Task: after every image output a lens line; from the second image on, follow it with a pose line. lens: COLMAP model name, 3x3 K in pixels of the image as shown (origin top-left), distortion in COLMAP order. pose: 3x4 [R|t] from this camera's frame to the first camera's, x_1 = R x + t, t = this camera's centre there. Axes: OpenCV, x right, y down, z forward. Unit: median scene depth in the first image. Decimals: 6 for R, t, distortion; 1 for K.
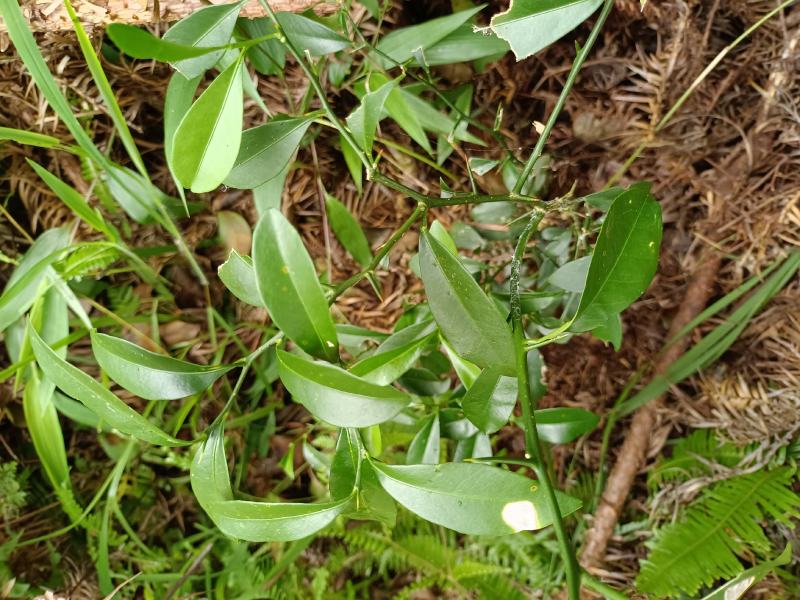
lens RADIAL K [[591.7, 0, 401.1], [0, 591.7, 302.6], [0, 0, 1]] dist [0.033444, -0.076859]
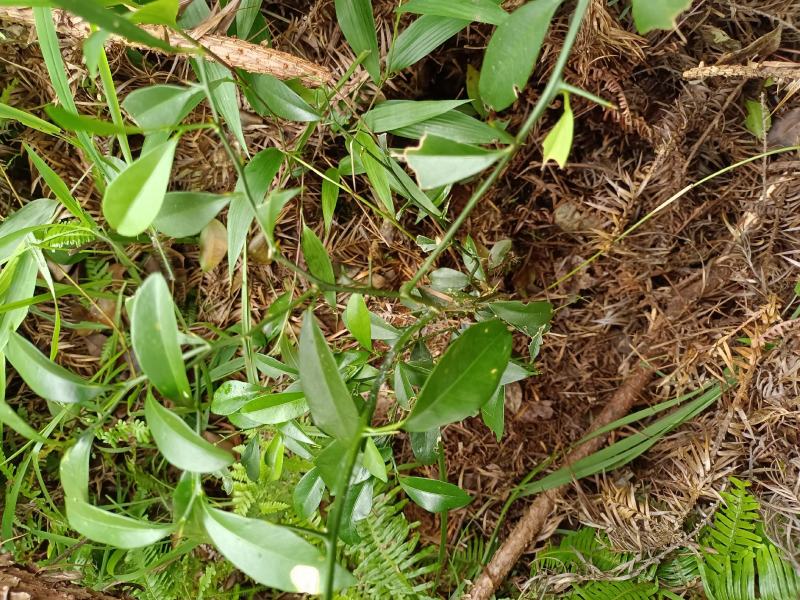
lens RADIAL K [[586.3, 0, 400.0], [0, 586.3, 300.0], [0, 0, 1]] dist [0.069201, -0.133121]
pose [[0.970383, 0.240988, -0.016810, 0.093801], [-0.241375, 0.970055, -0.027050, -0.063942], [0.009788, 0.030307, 0.999493, -0.059441]]
